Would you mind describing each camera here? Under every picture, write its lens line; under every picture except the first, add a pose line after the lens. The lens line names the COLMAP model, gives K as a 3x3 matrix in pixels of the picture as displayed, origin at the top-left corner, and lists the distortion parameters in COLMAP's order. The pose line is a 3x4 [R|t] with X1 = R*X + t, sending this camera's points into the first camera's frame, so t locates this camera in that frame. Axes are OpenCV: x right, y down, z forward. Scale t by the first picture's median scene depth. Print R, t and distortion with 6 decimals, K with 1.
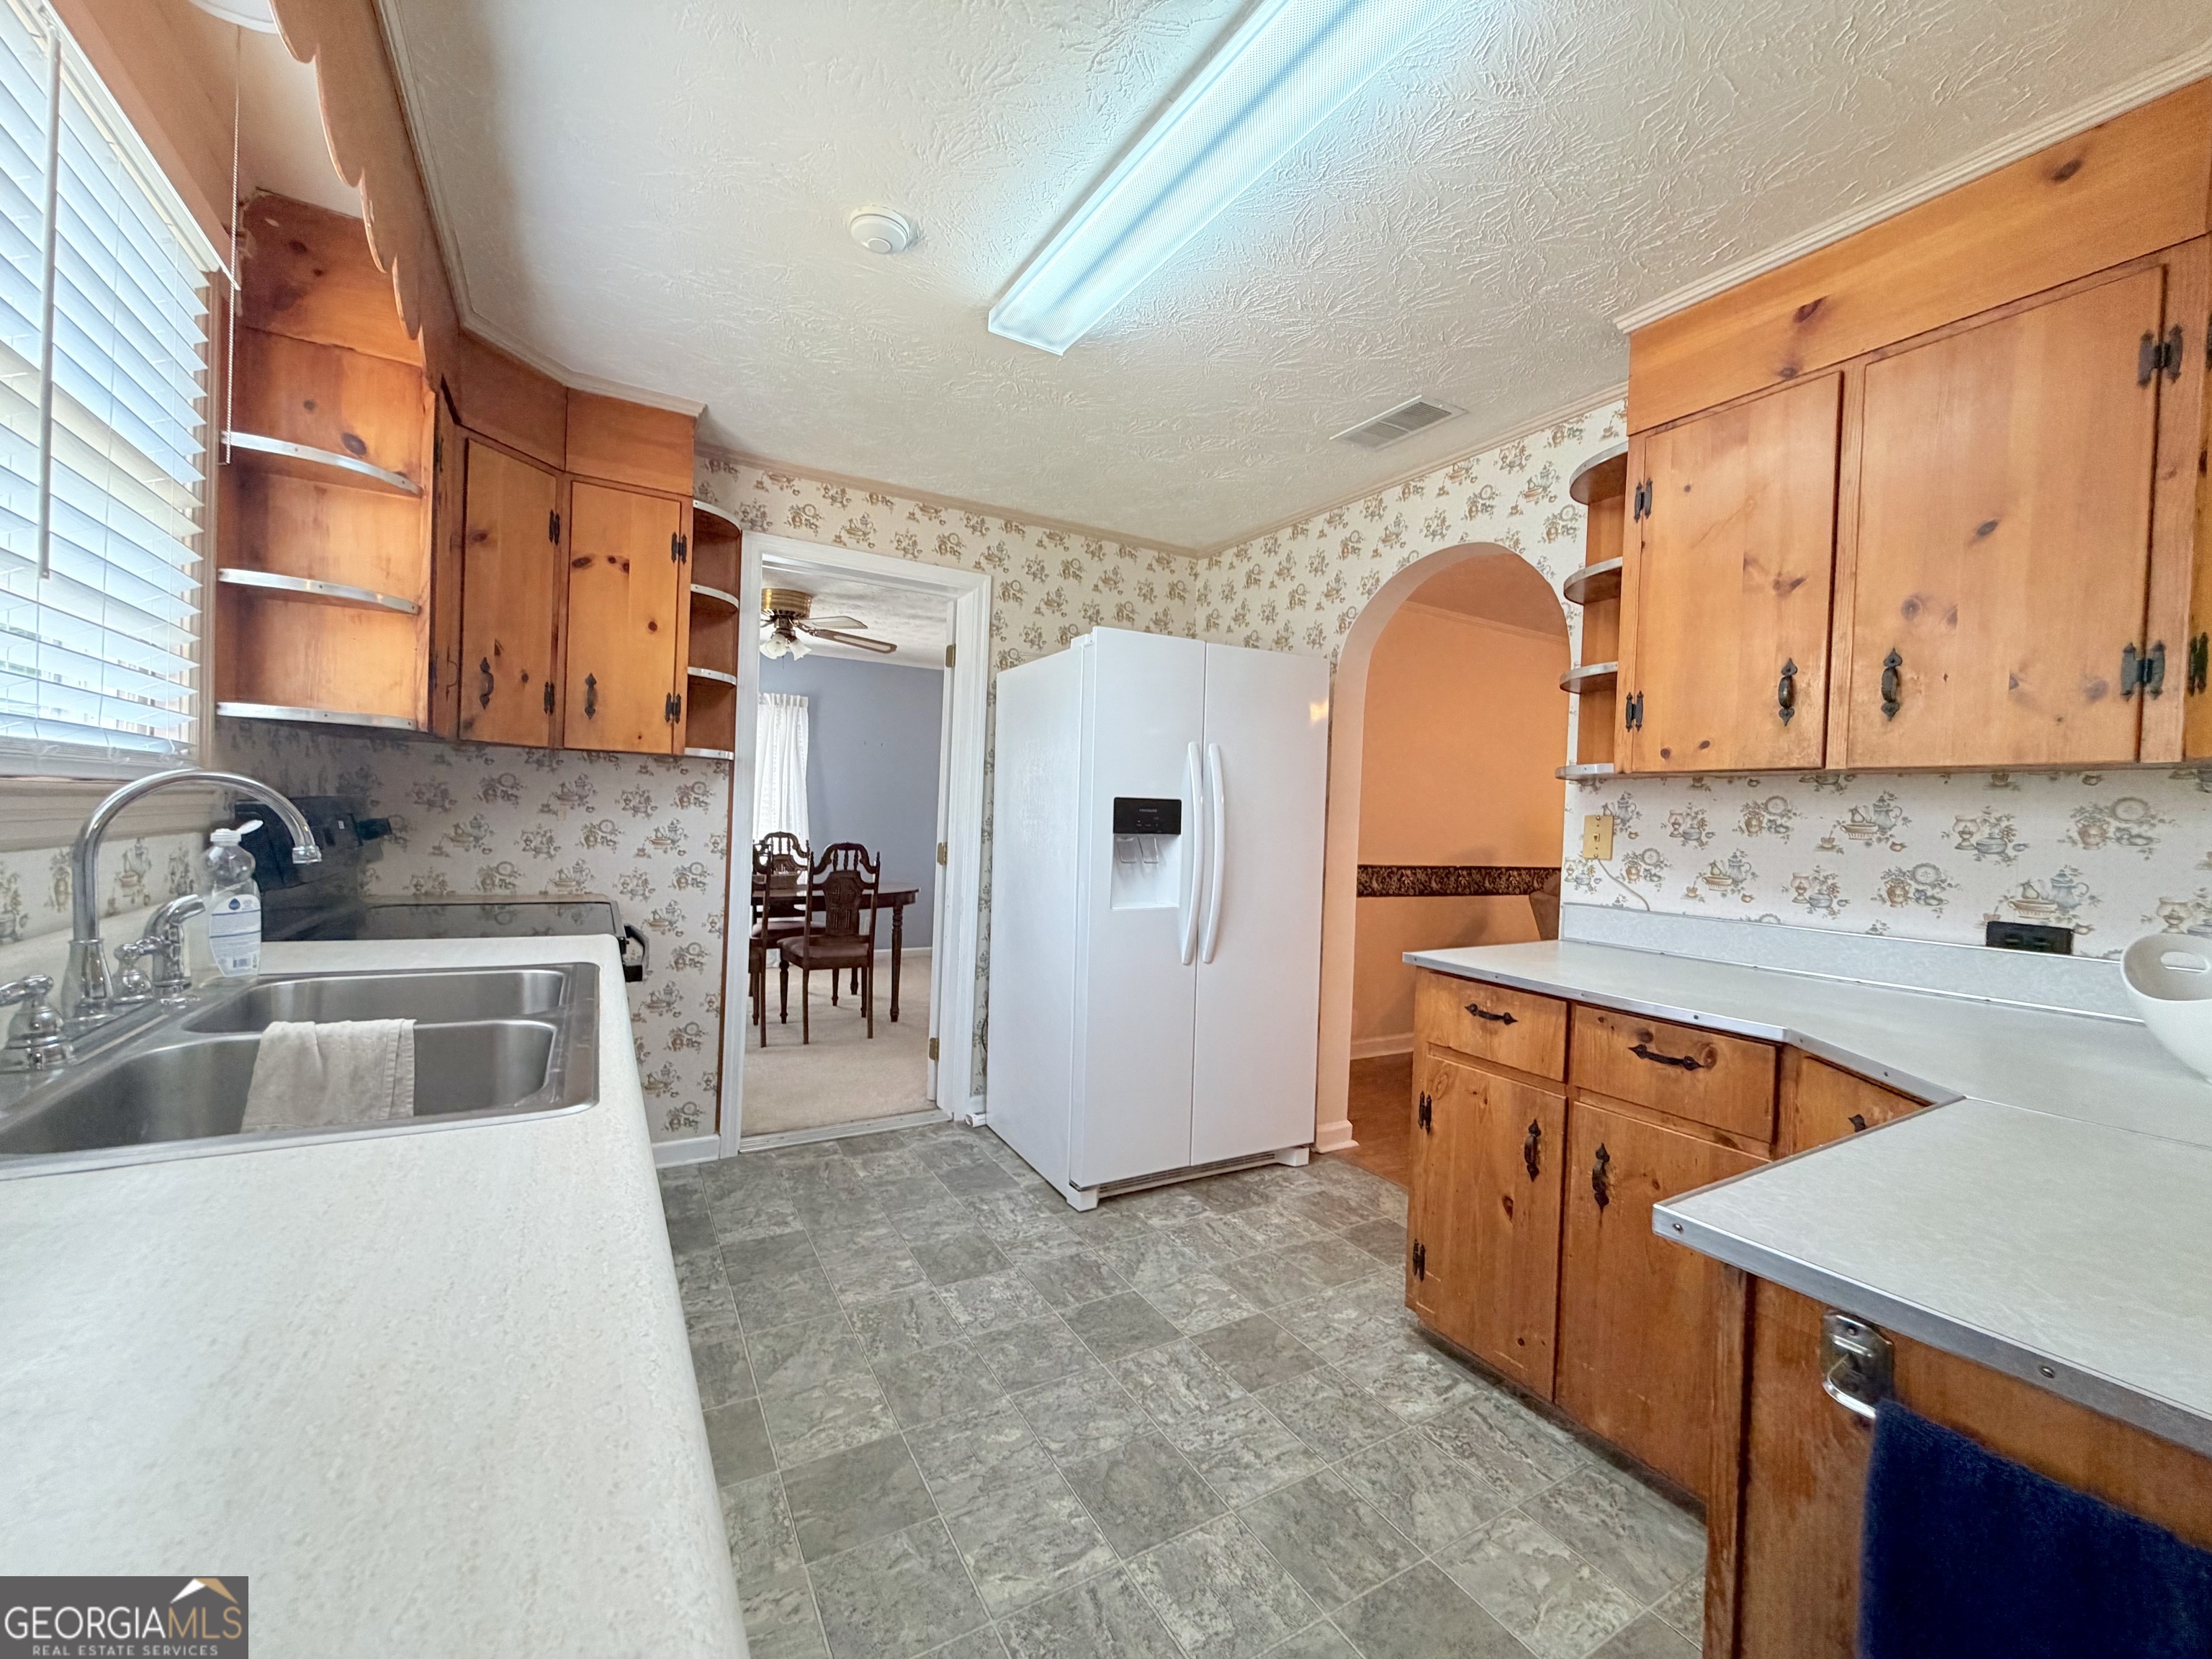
lens RADIAL K [[880.7, 0, 1095.6], [0, 880.7, 831.2], [0, 0, 1]] dist [0.000178, -0.000477]
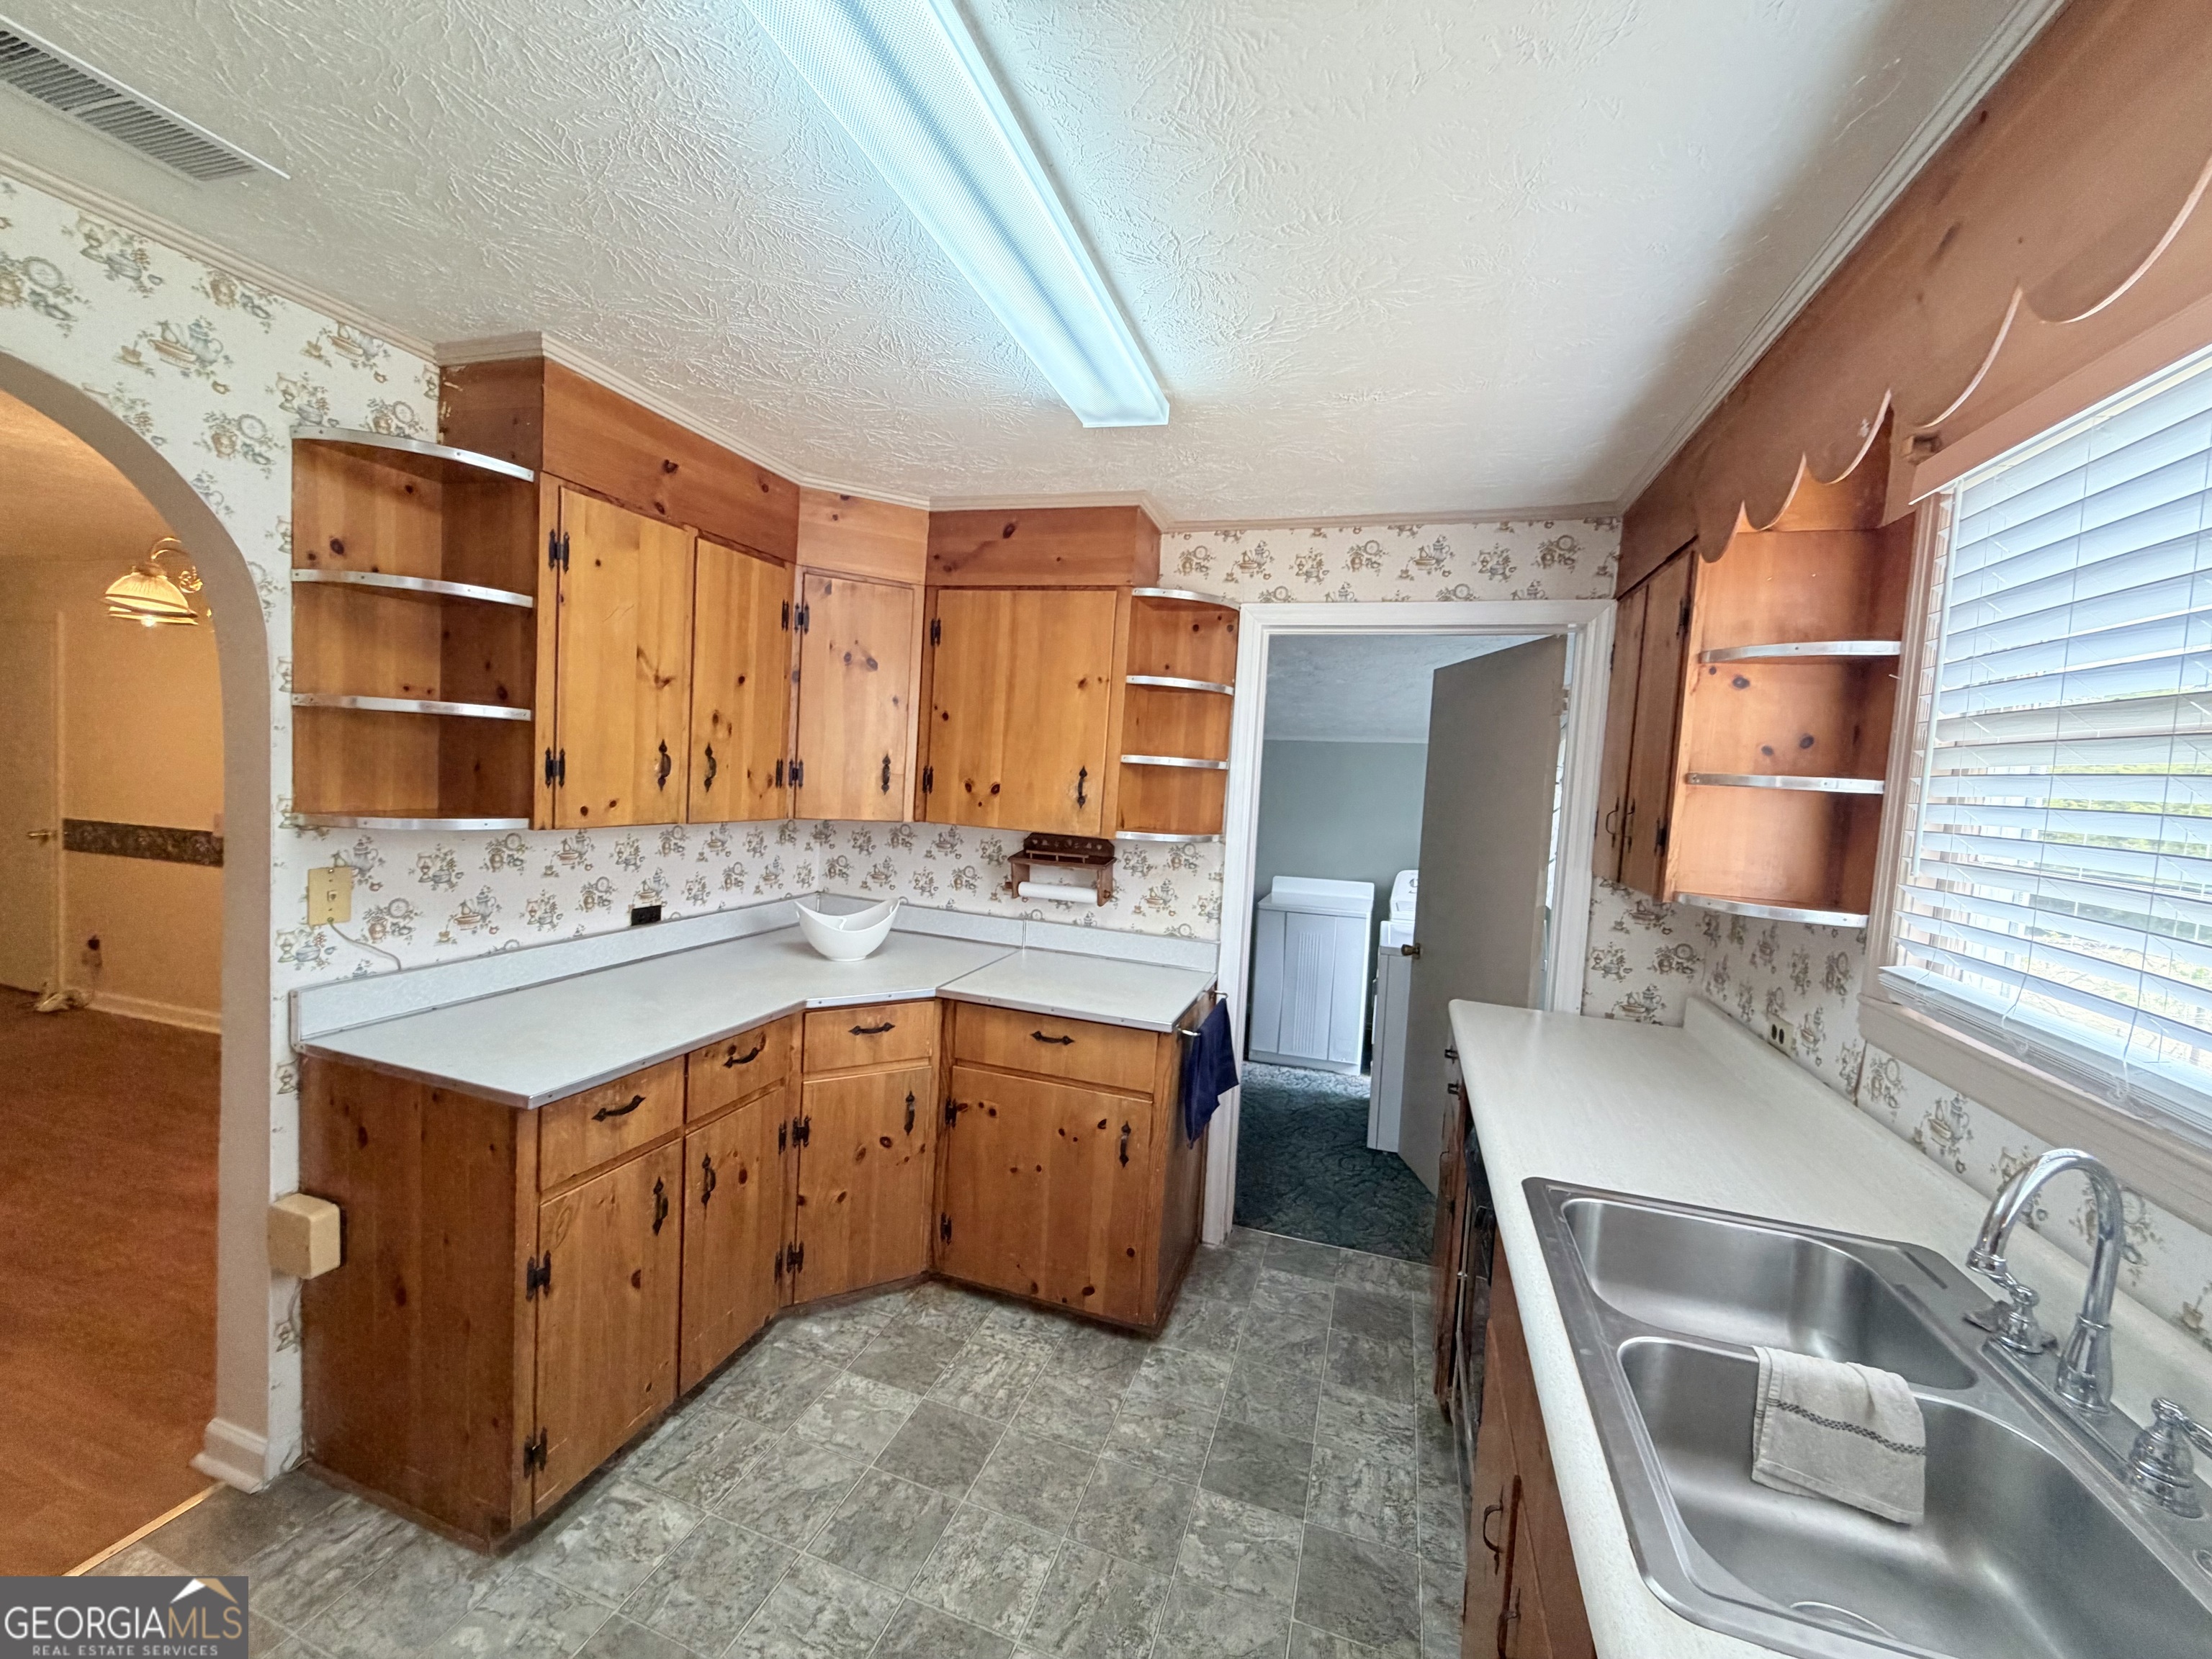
lens RADIAL K [[880.7, 0, 1102.0], [0, 880.7, 829.7], [0, 0, 1]] dist [0.000178, -0.000477]
pose [[-0.661439, -0.125963, 0.739346, -0.576311], [-0.069716, 0.991853, 0.106613, -0.234064], [-0.746752, 0.018974, -0.664832, 1.304683]]
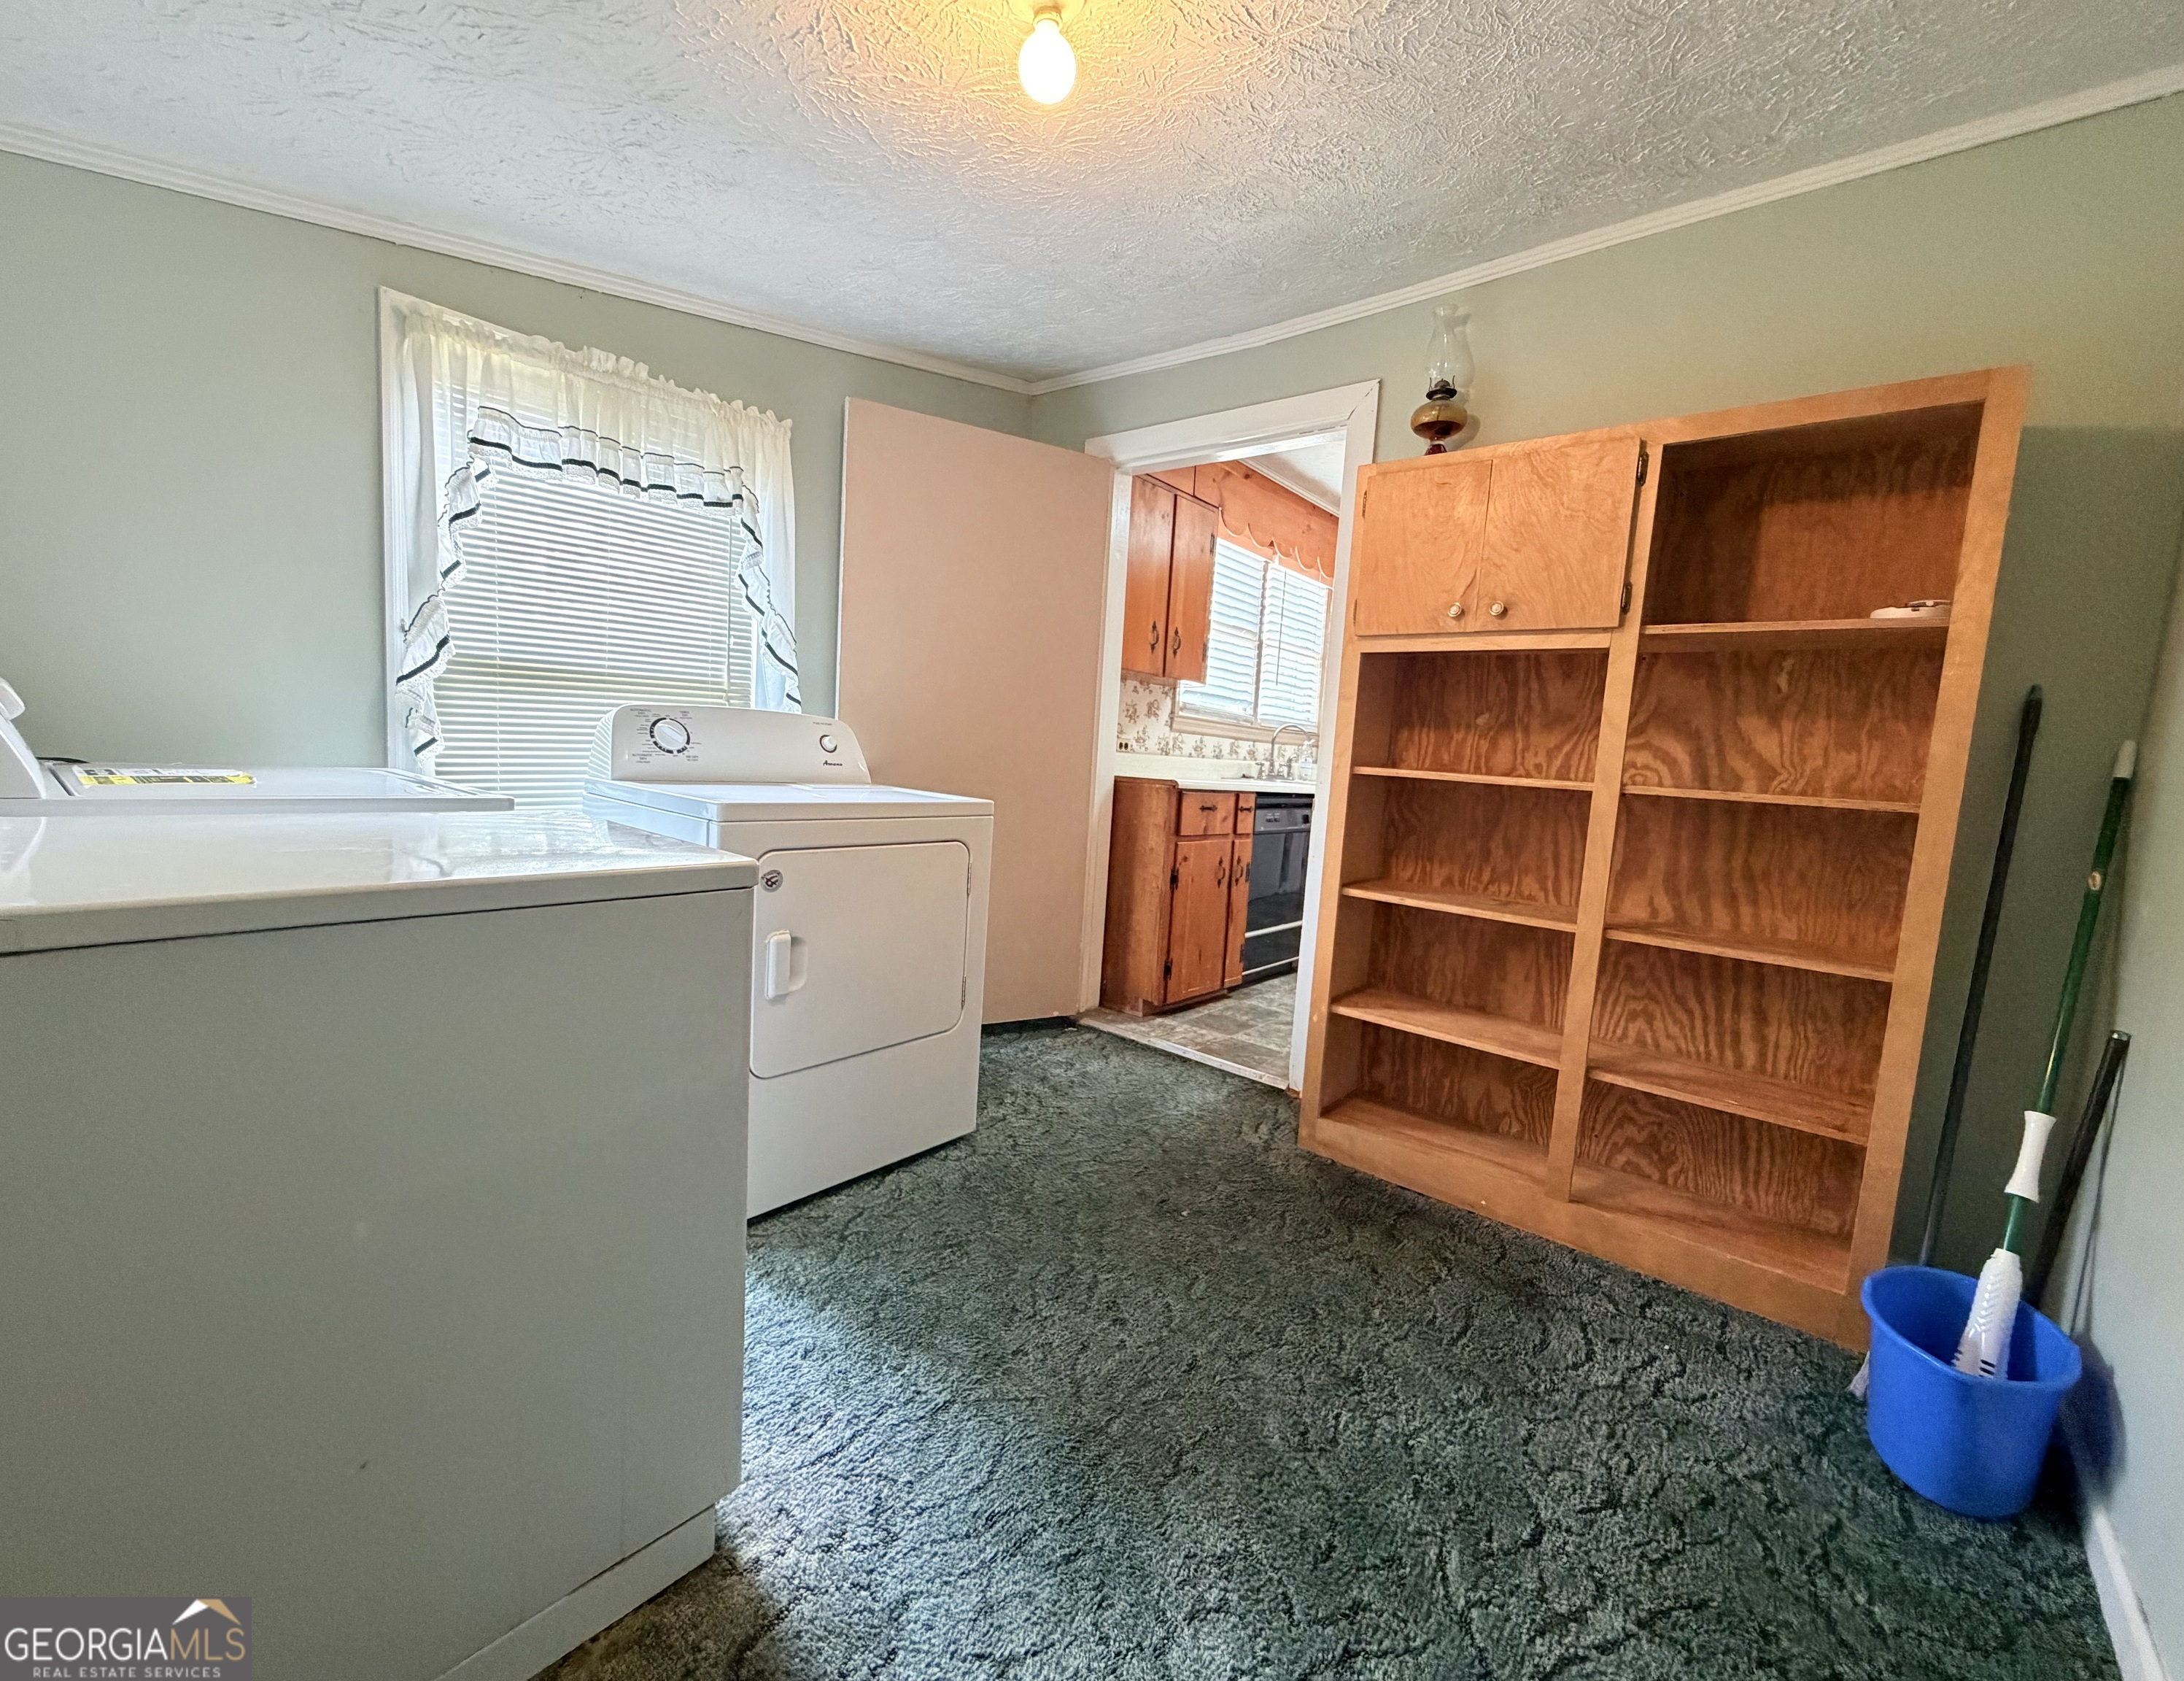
lens RADIAL K [[895.1, 0, 1112.3], [0, 895.1, 844.7], [0, 0, 1]] dist [0.000462, 0.000000]
pose [[0.356081, 0.080163, -0.931010, 1.767084], [-0.063951, 0.996068, 0.061305, 0.189989], [0.932264, 0.037709, 0.359808, -0.888553]]
